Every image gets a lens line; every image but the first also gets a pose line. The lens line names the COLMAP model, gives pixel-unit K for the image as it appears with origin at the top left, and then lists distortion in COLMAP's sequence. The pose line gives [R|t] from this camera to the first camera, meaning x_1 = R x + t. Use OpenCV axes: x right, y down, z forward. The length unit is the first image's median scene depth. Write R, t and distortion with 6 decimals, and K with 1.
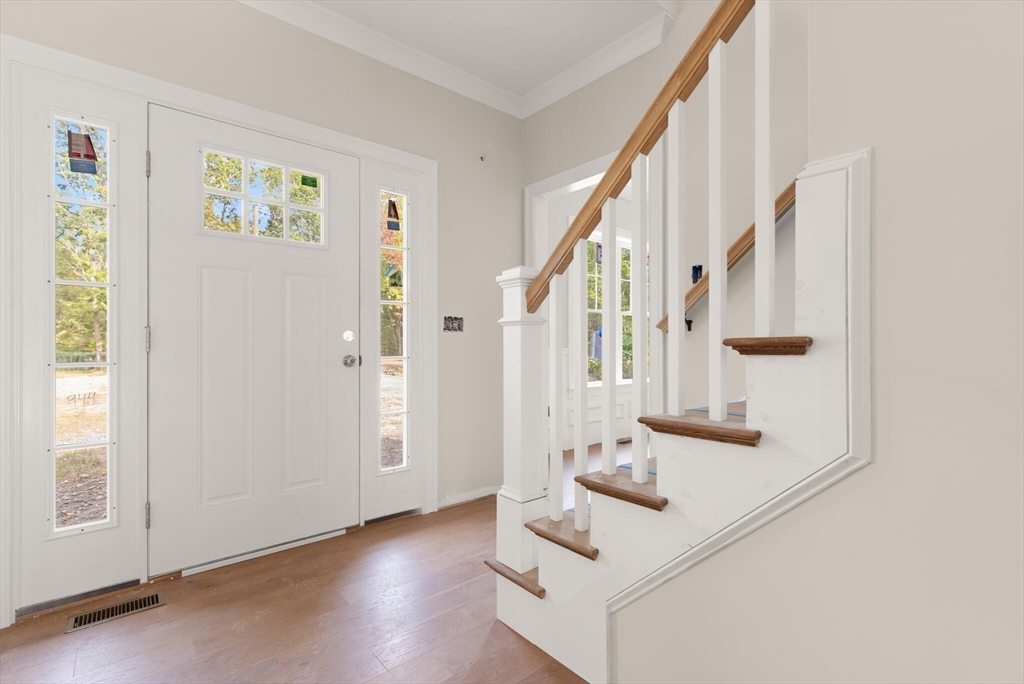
lens RADIAL K [[452.7, 0, 512.0], [0, 452.7, 342.0], [0, 0, 1]] dist [0.036186, -0.000075]
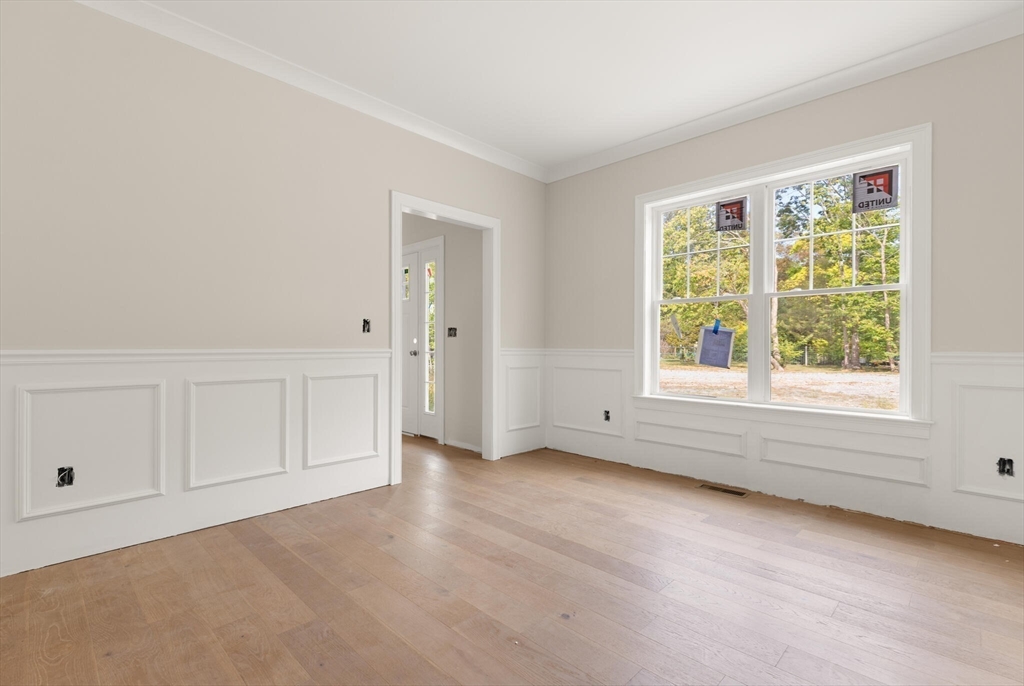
lens RADIAL K [[484.4, 0, 496.4], [0, 484.4, 340.9], [0, 0, 1]] dist [0.039186, -0.000188]
pose [[0.073661, -0.004377, -0.997274, 2.074587], [-0.003979, 0.999981, -0.004683, -0.002491], [0.997275, 0.004313, 0.073642, 1.357130]]
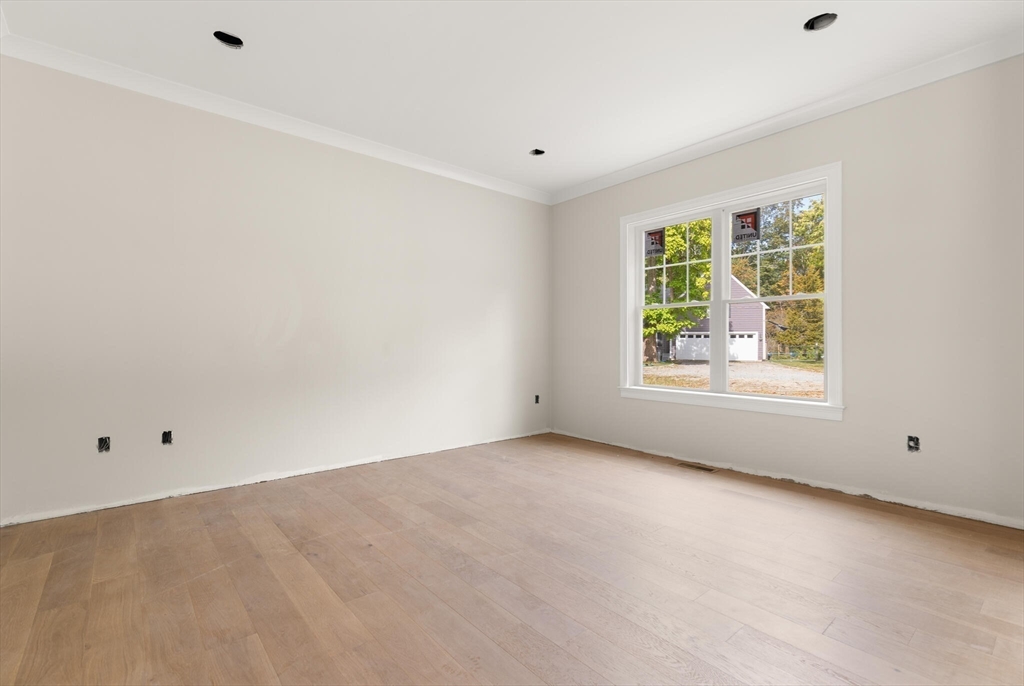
lens RADIAL K [[442.2, 0, 512.4], [0, 442.2, 347.8], [0, 0, 1]] dist [-0.003691, -0.000083]
pose [[0.021276, 0.012701, -0.999693, 3.509504], [-0.004643, 0.999910, 0.012605, -0.001671], [0.999763, 0.004374, 0.021333, 2.552692]]
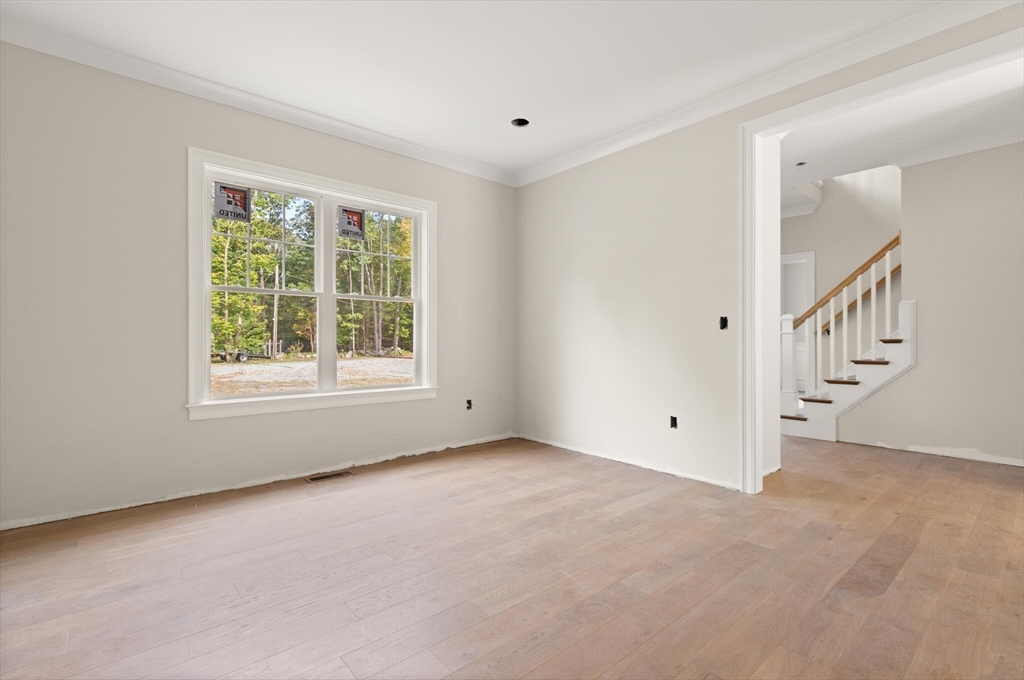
lens RADIAL K [[467.6, 0, 509.2], [0, 467.6, 338.6], [0, 0, 1]] dist [0.014045, 0.000269]
pose [[0.999963, 0.007421, 0.004442, -1.246406], [-0.007398, 0.999959, -0.005135, 0.014214], [-0.004479, 0.005102, 0.999977, -1.394260]]
